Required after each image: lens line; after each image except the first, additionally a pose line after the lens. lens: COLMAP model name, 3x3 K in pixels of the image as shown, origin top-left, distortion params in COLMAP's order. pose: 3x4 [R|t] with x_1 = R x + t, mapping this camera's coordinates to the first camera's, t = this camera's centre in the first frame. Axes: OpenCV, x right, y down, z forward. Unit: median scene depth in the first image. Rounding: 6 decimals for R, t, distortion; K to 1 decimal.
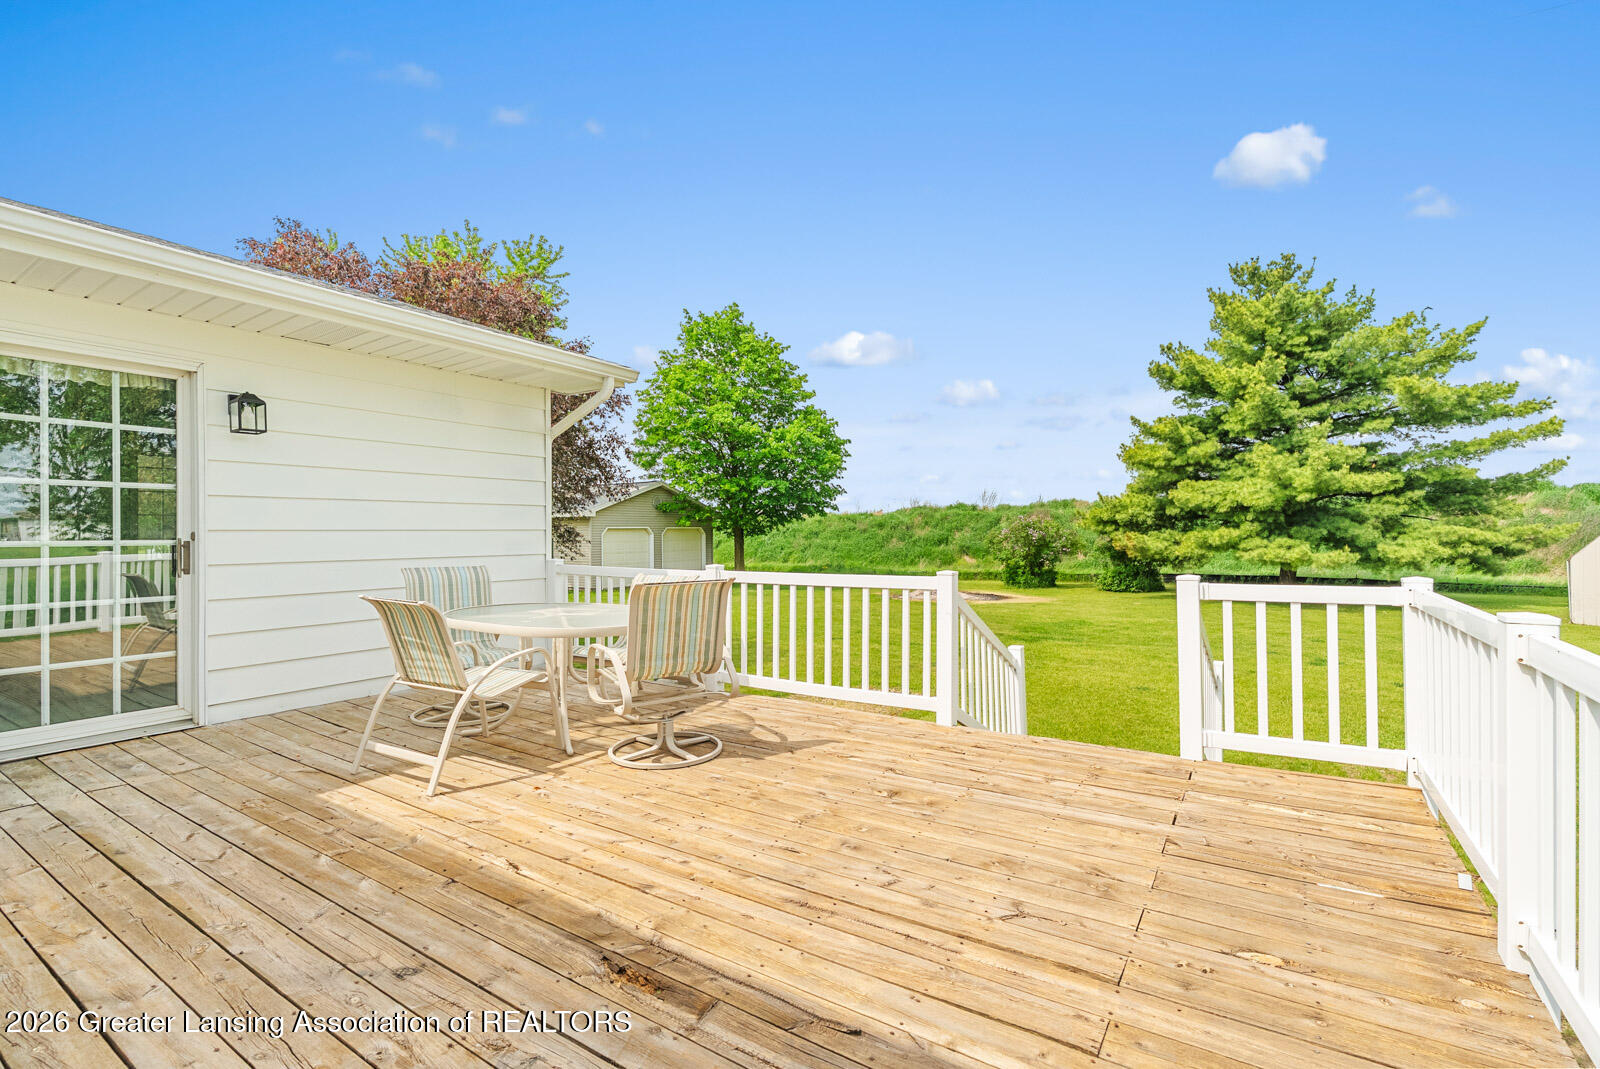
lens RADIAL K [[728.6, 0, 802.7], [0, 728.6, 535.1], [0, 0, 1]] dist [-0.016959, -0.000056]
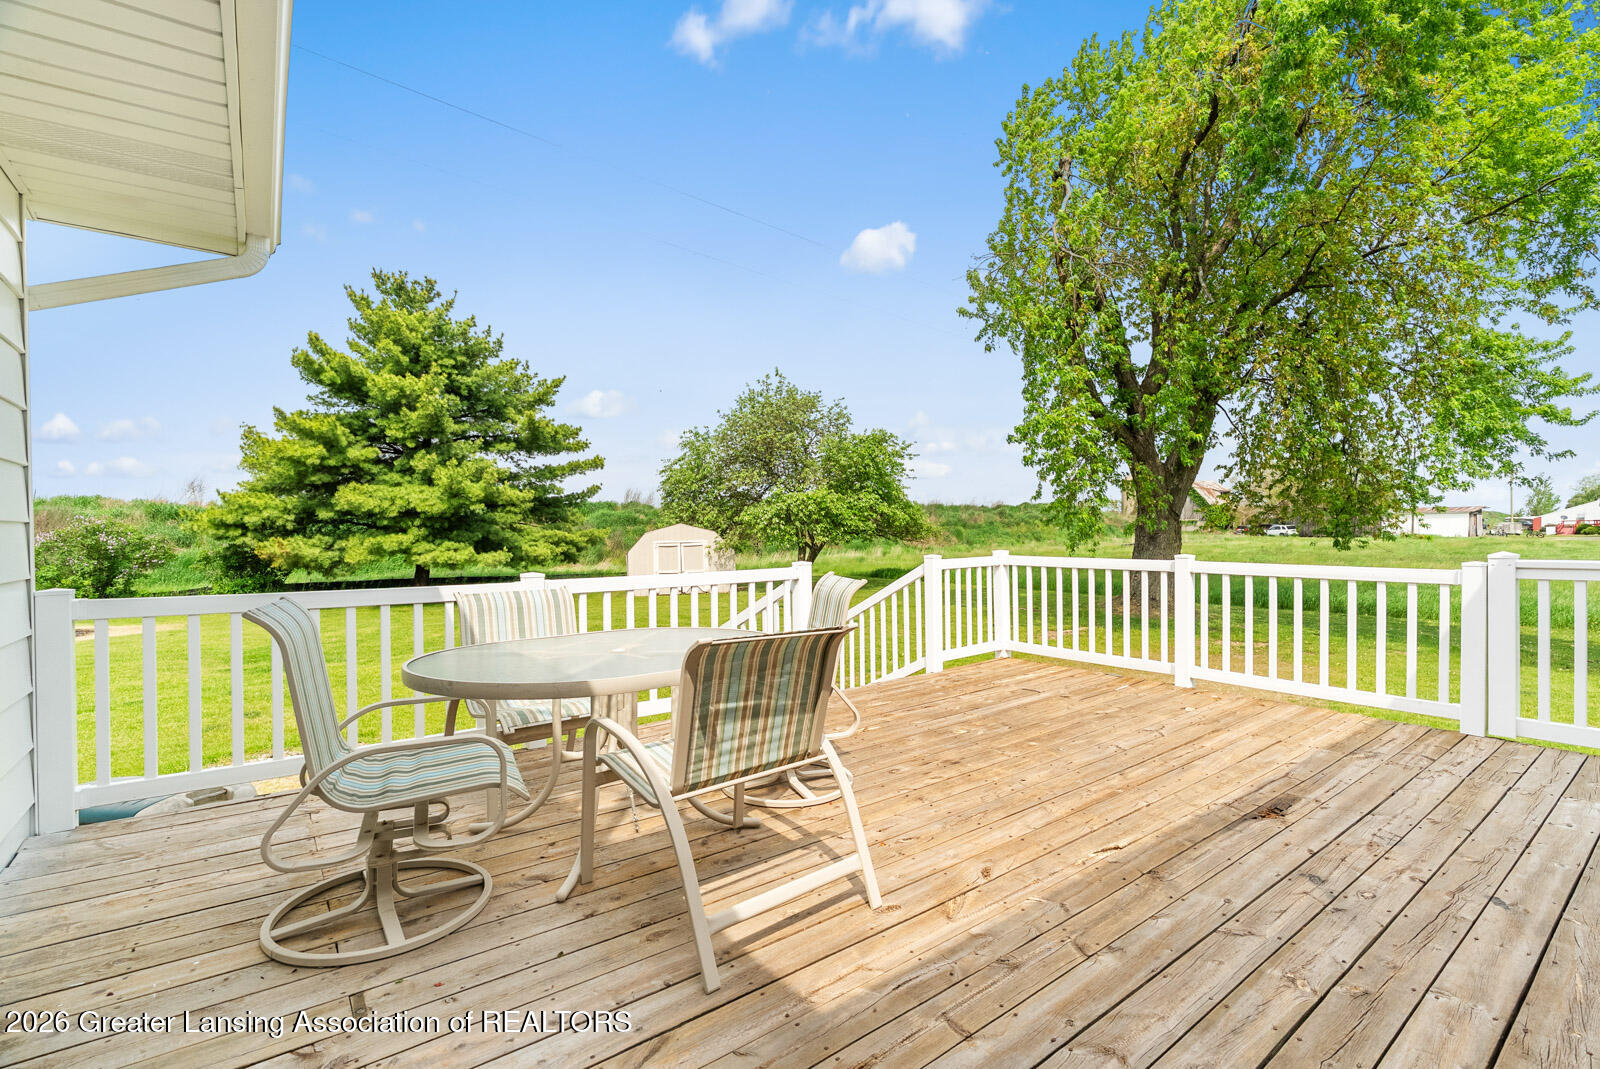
lens RADIAL K [[728.6, 0, 802.7], [0, 728.6, 535.1], [0, 0, 1]] dist [-0.016959, -0.000056]
pose [[0.339475, -0.004421, 0.940605, -0.172721], [0.013830, 0.999904, -0.000292, 0.001590], [-0.940513, 0.013108, 0.339504, 0.121865]]
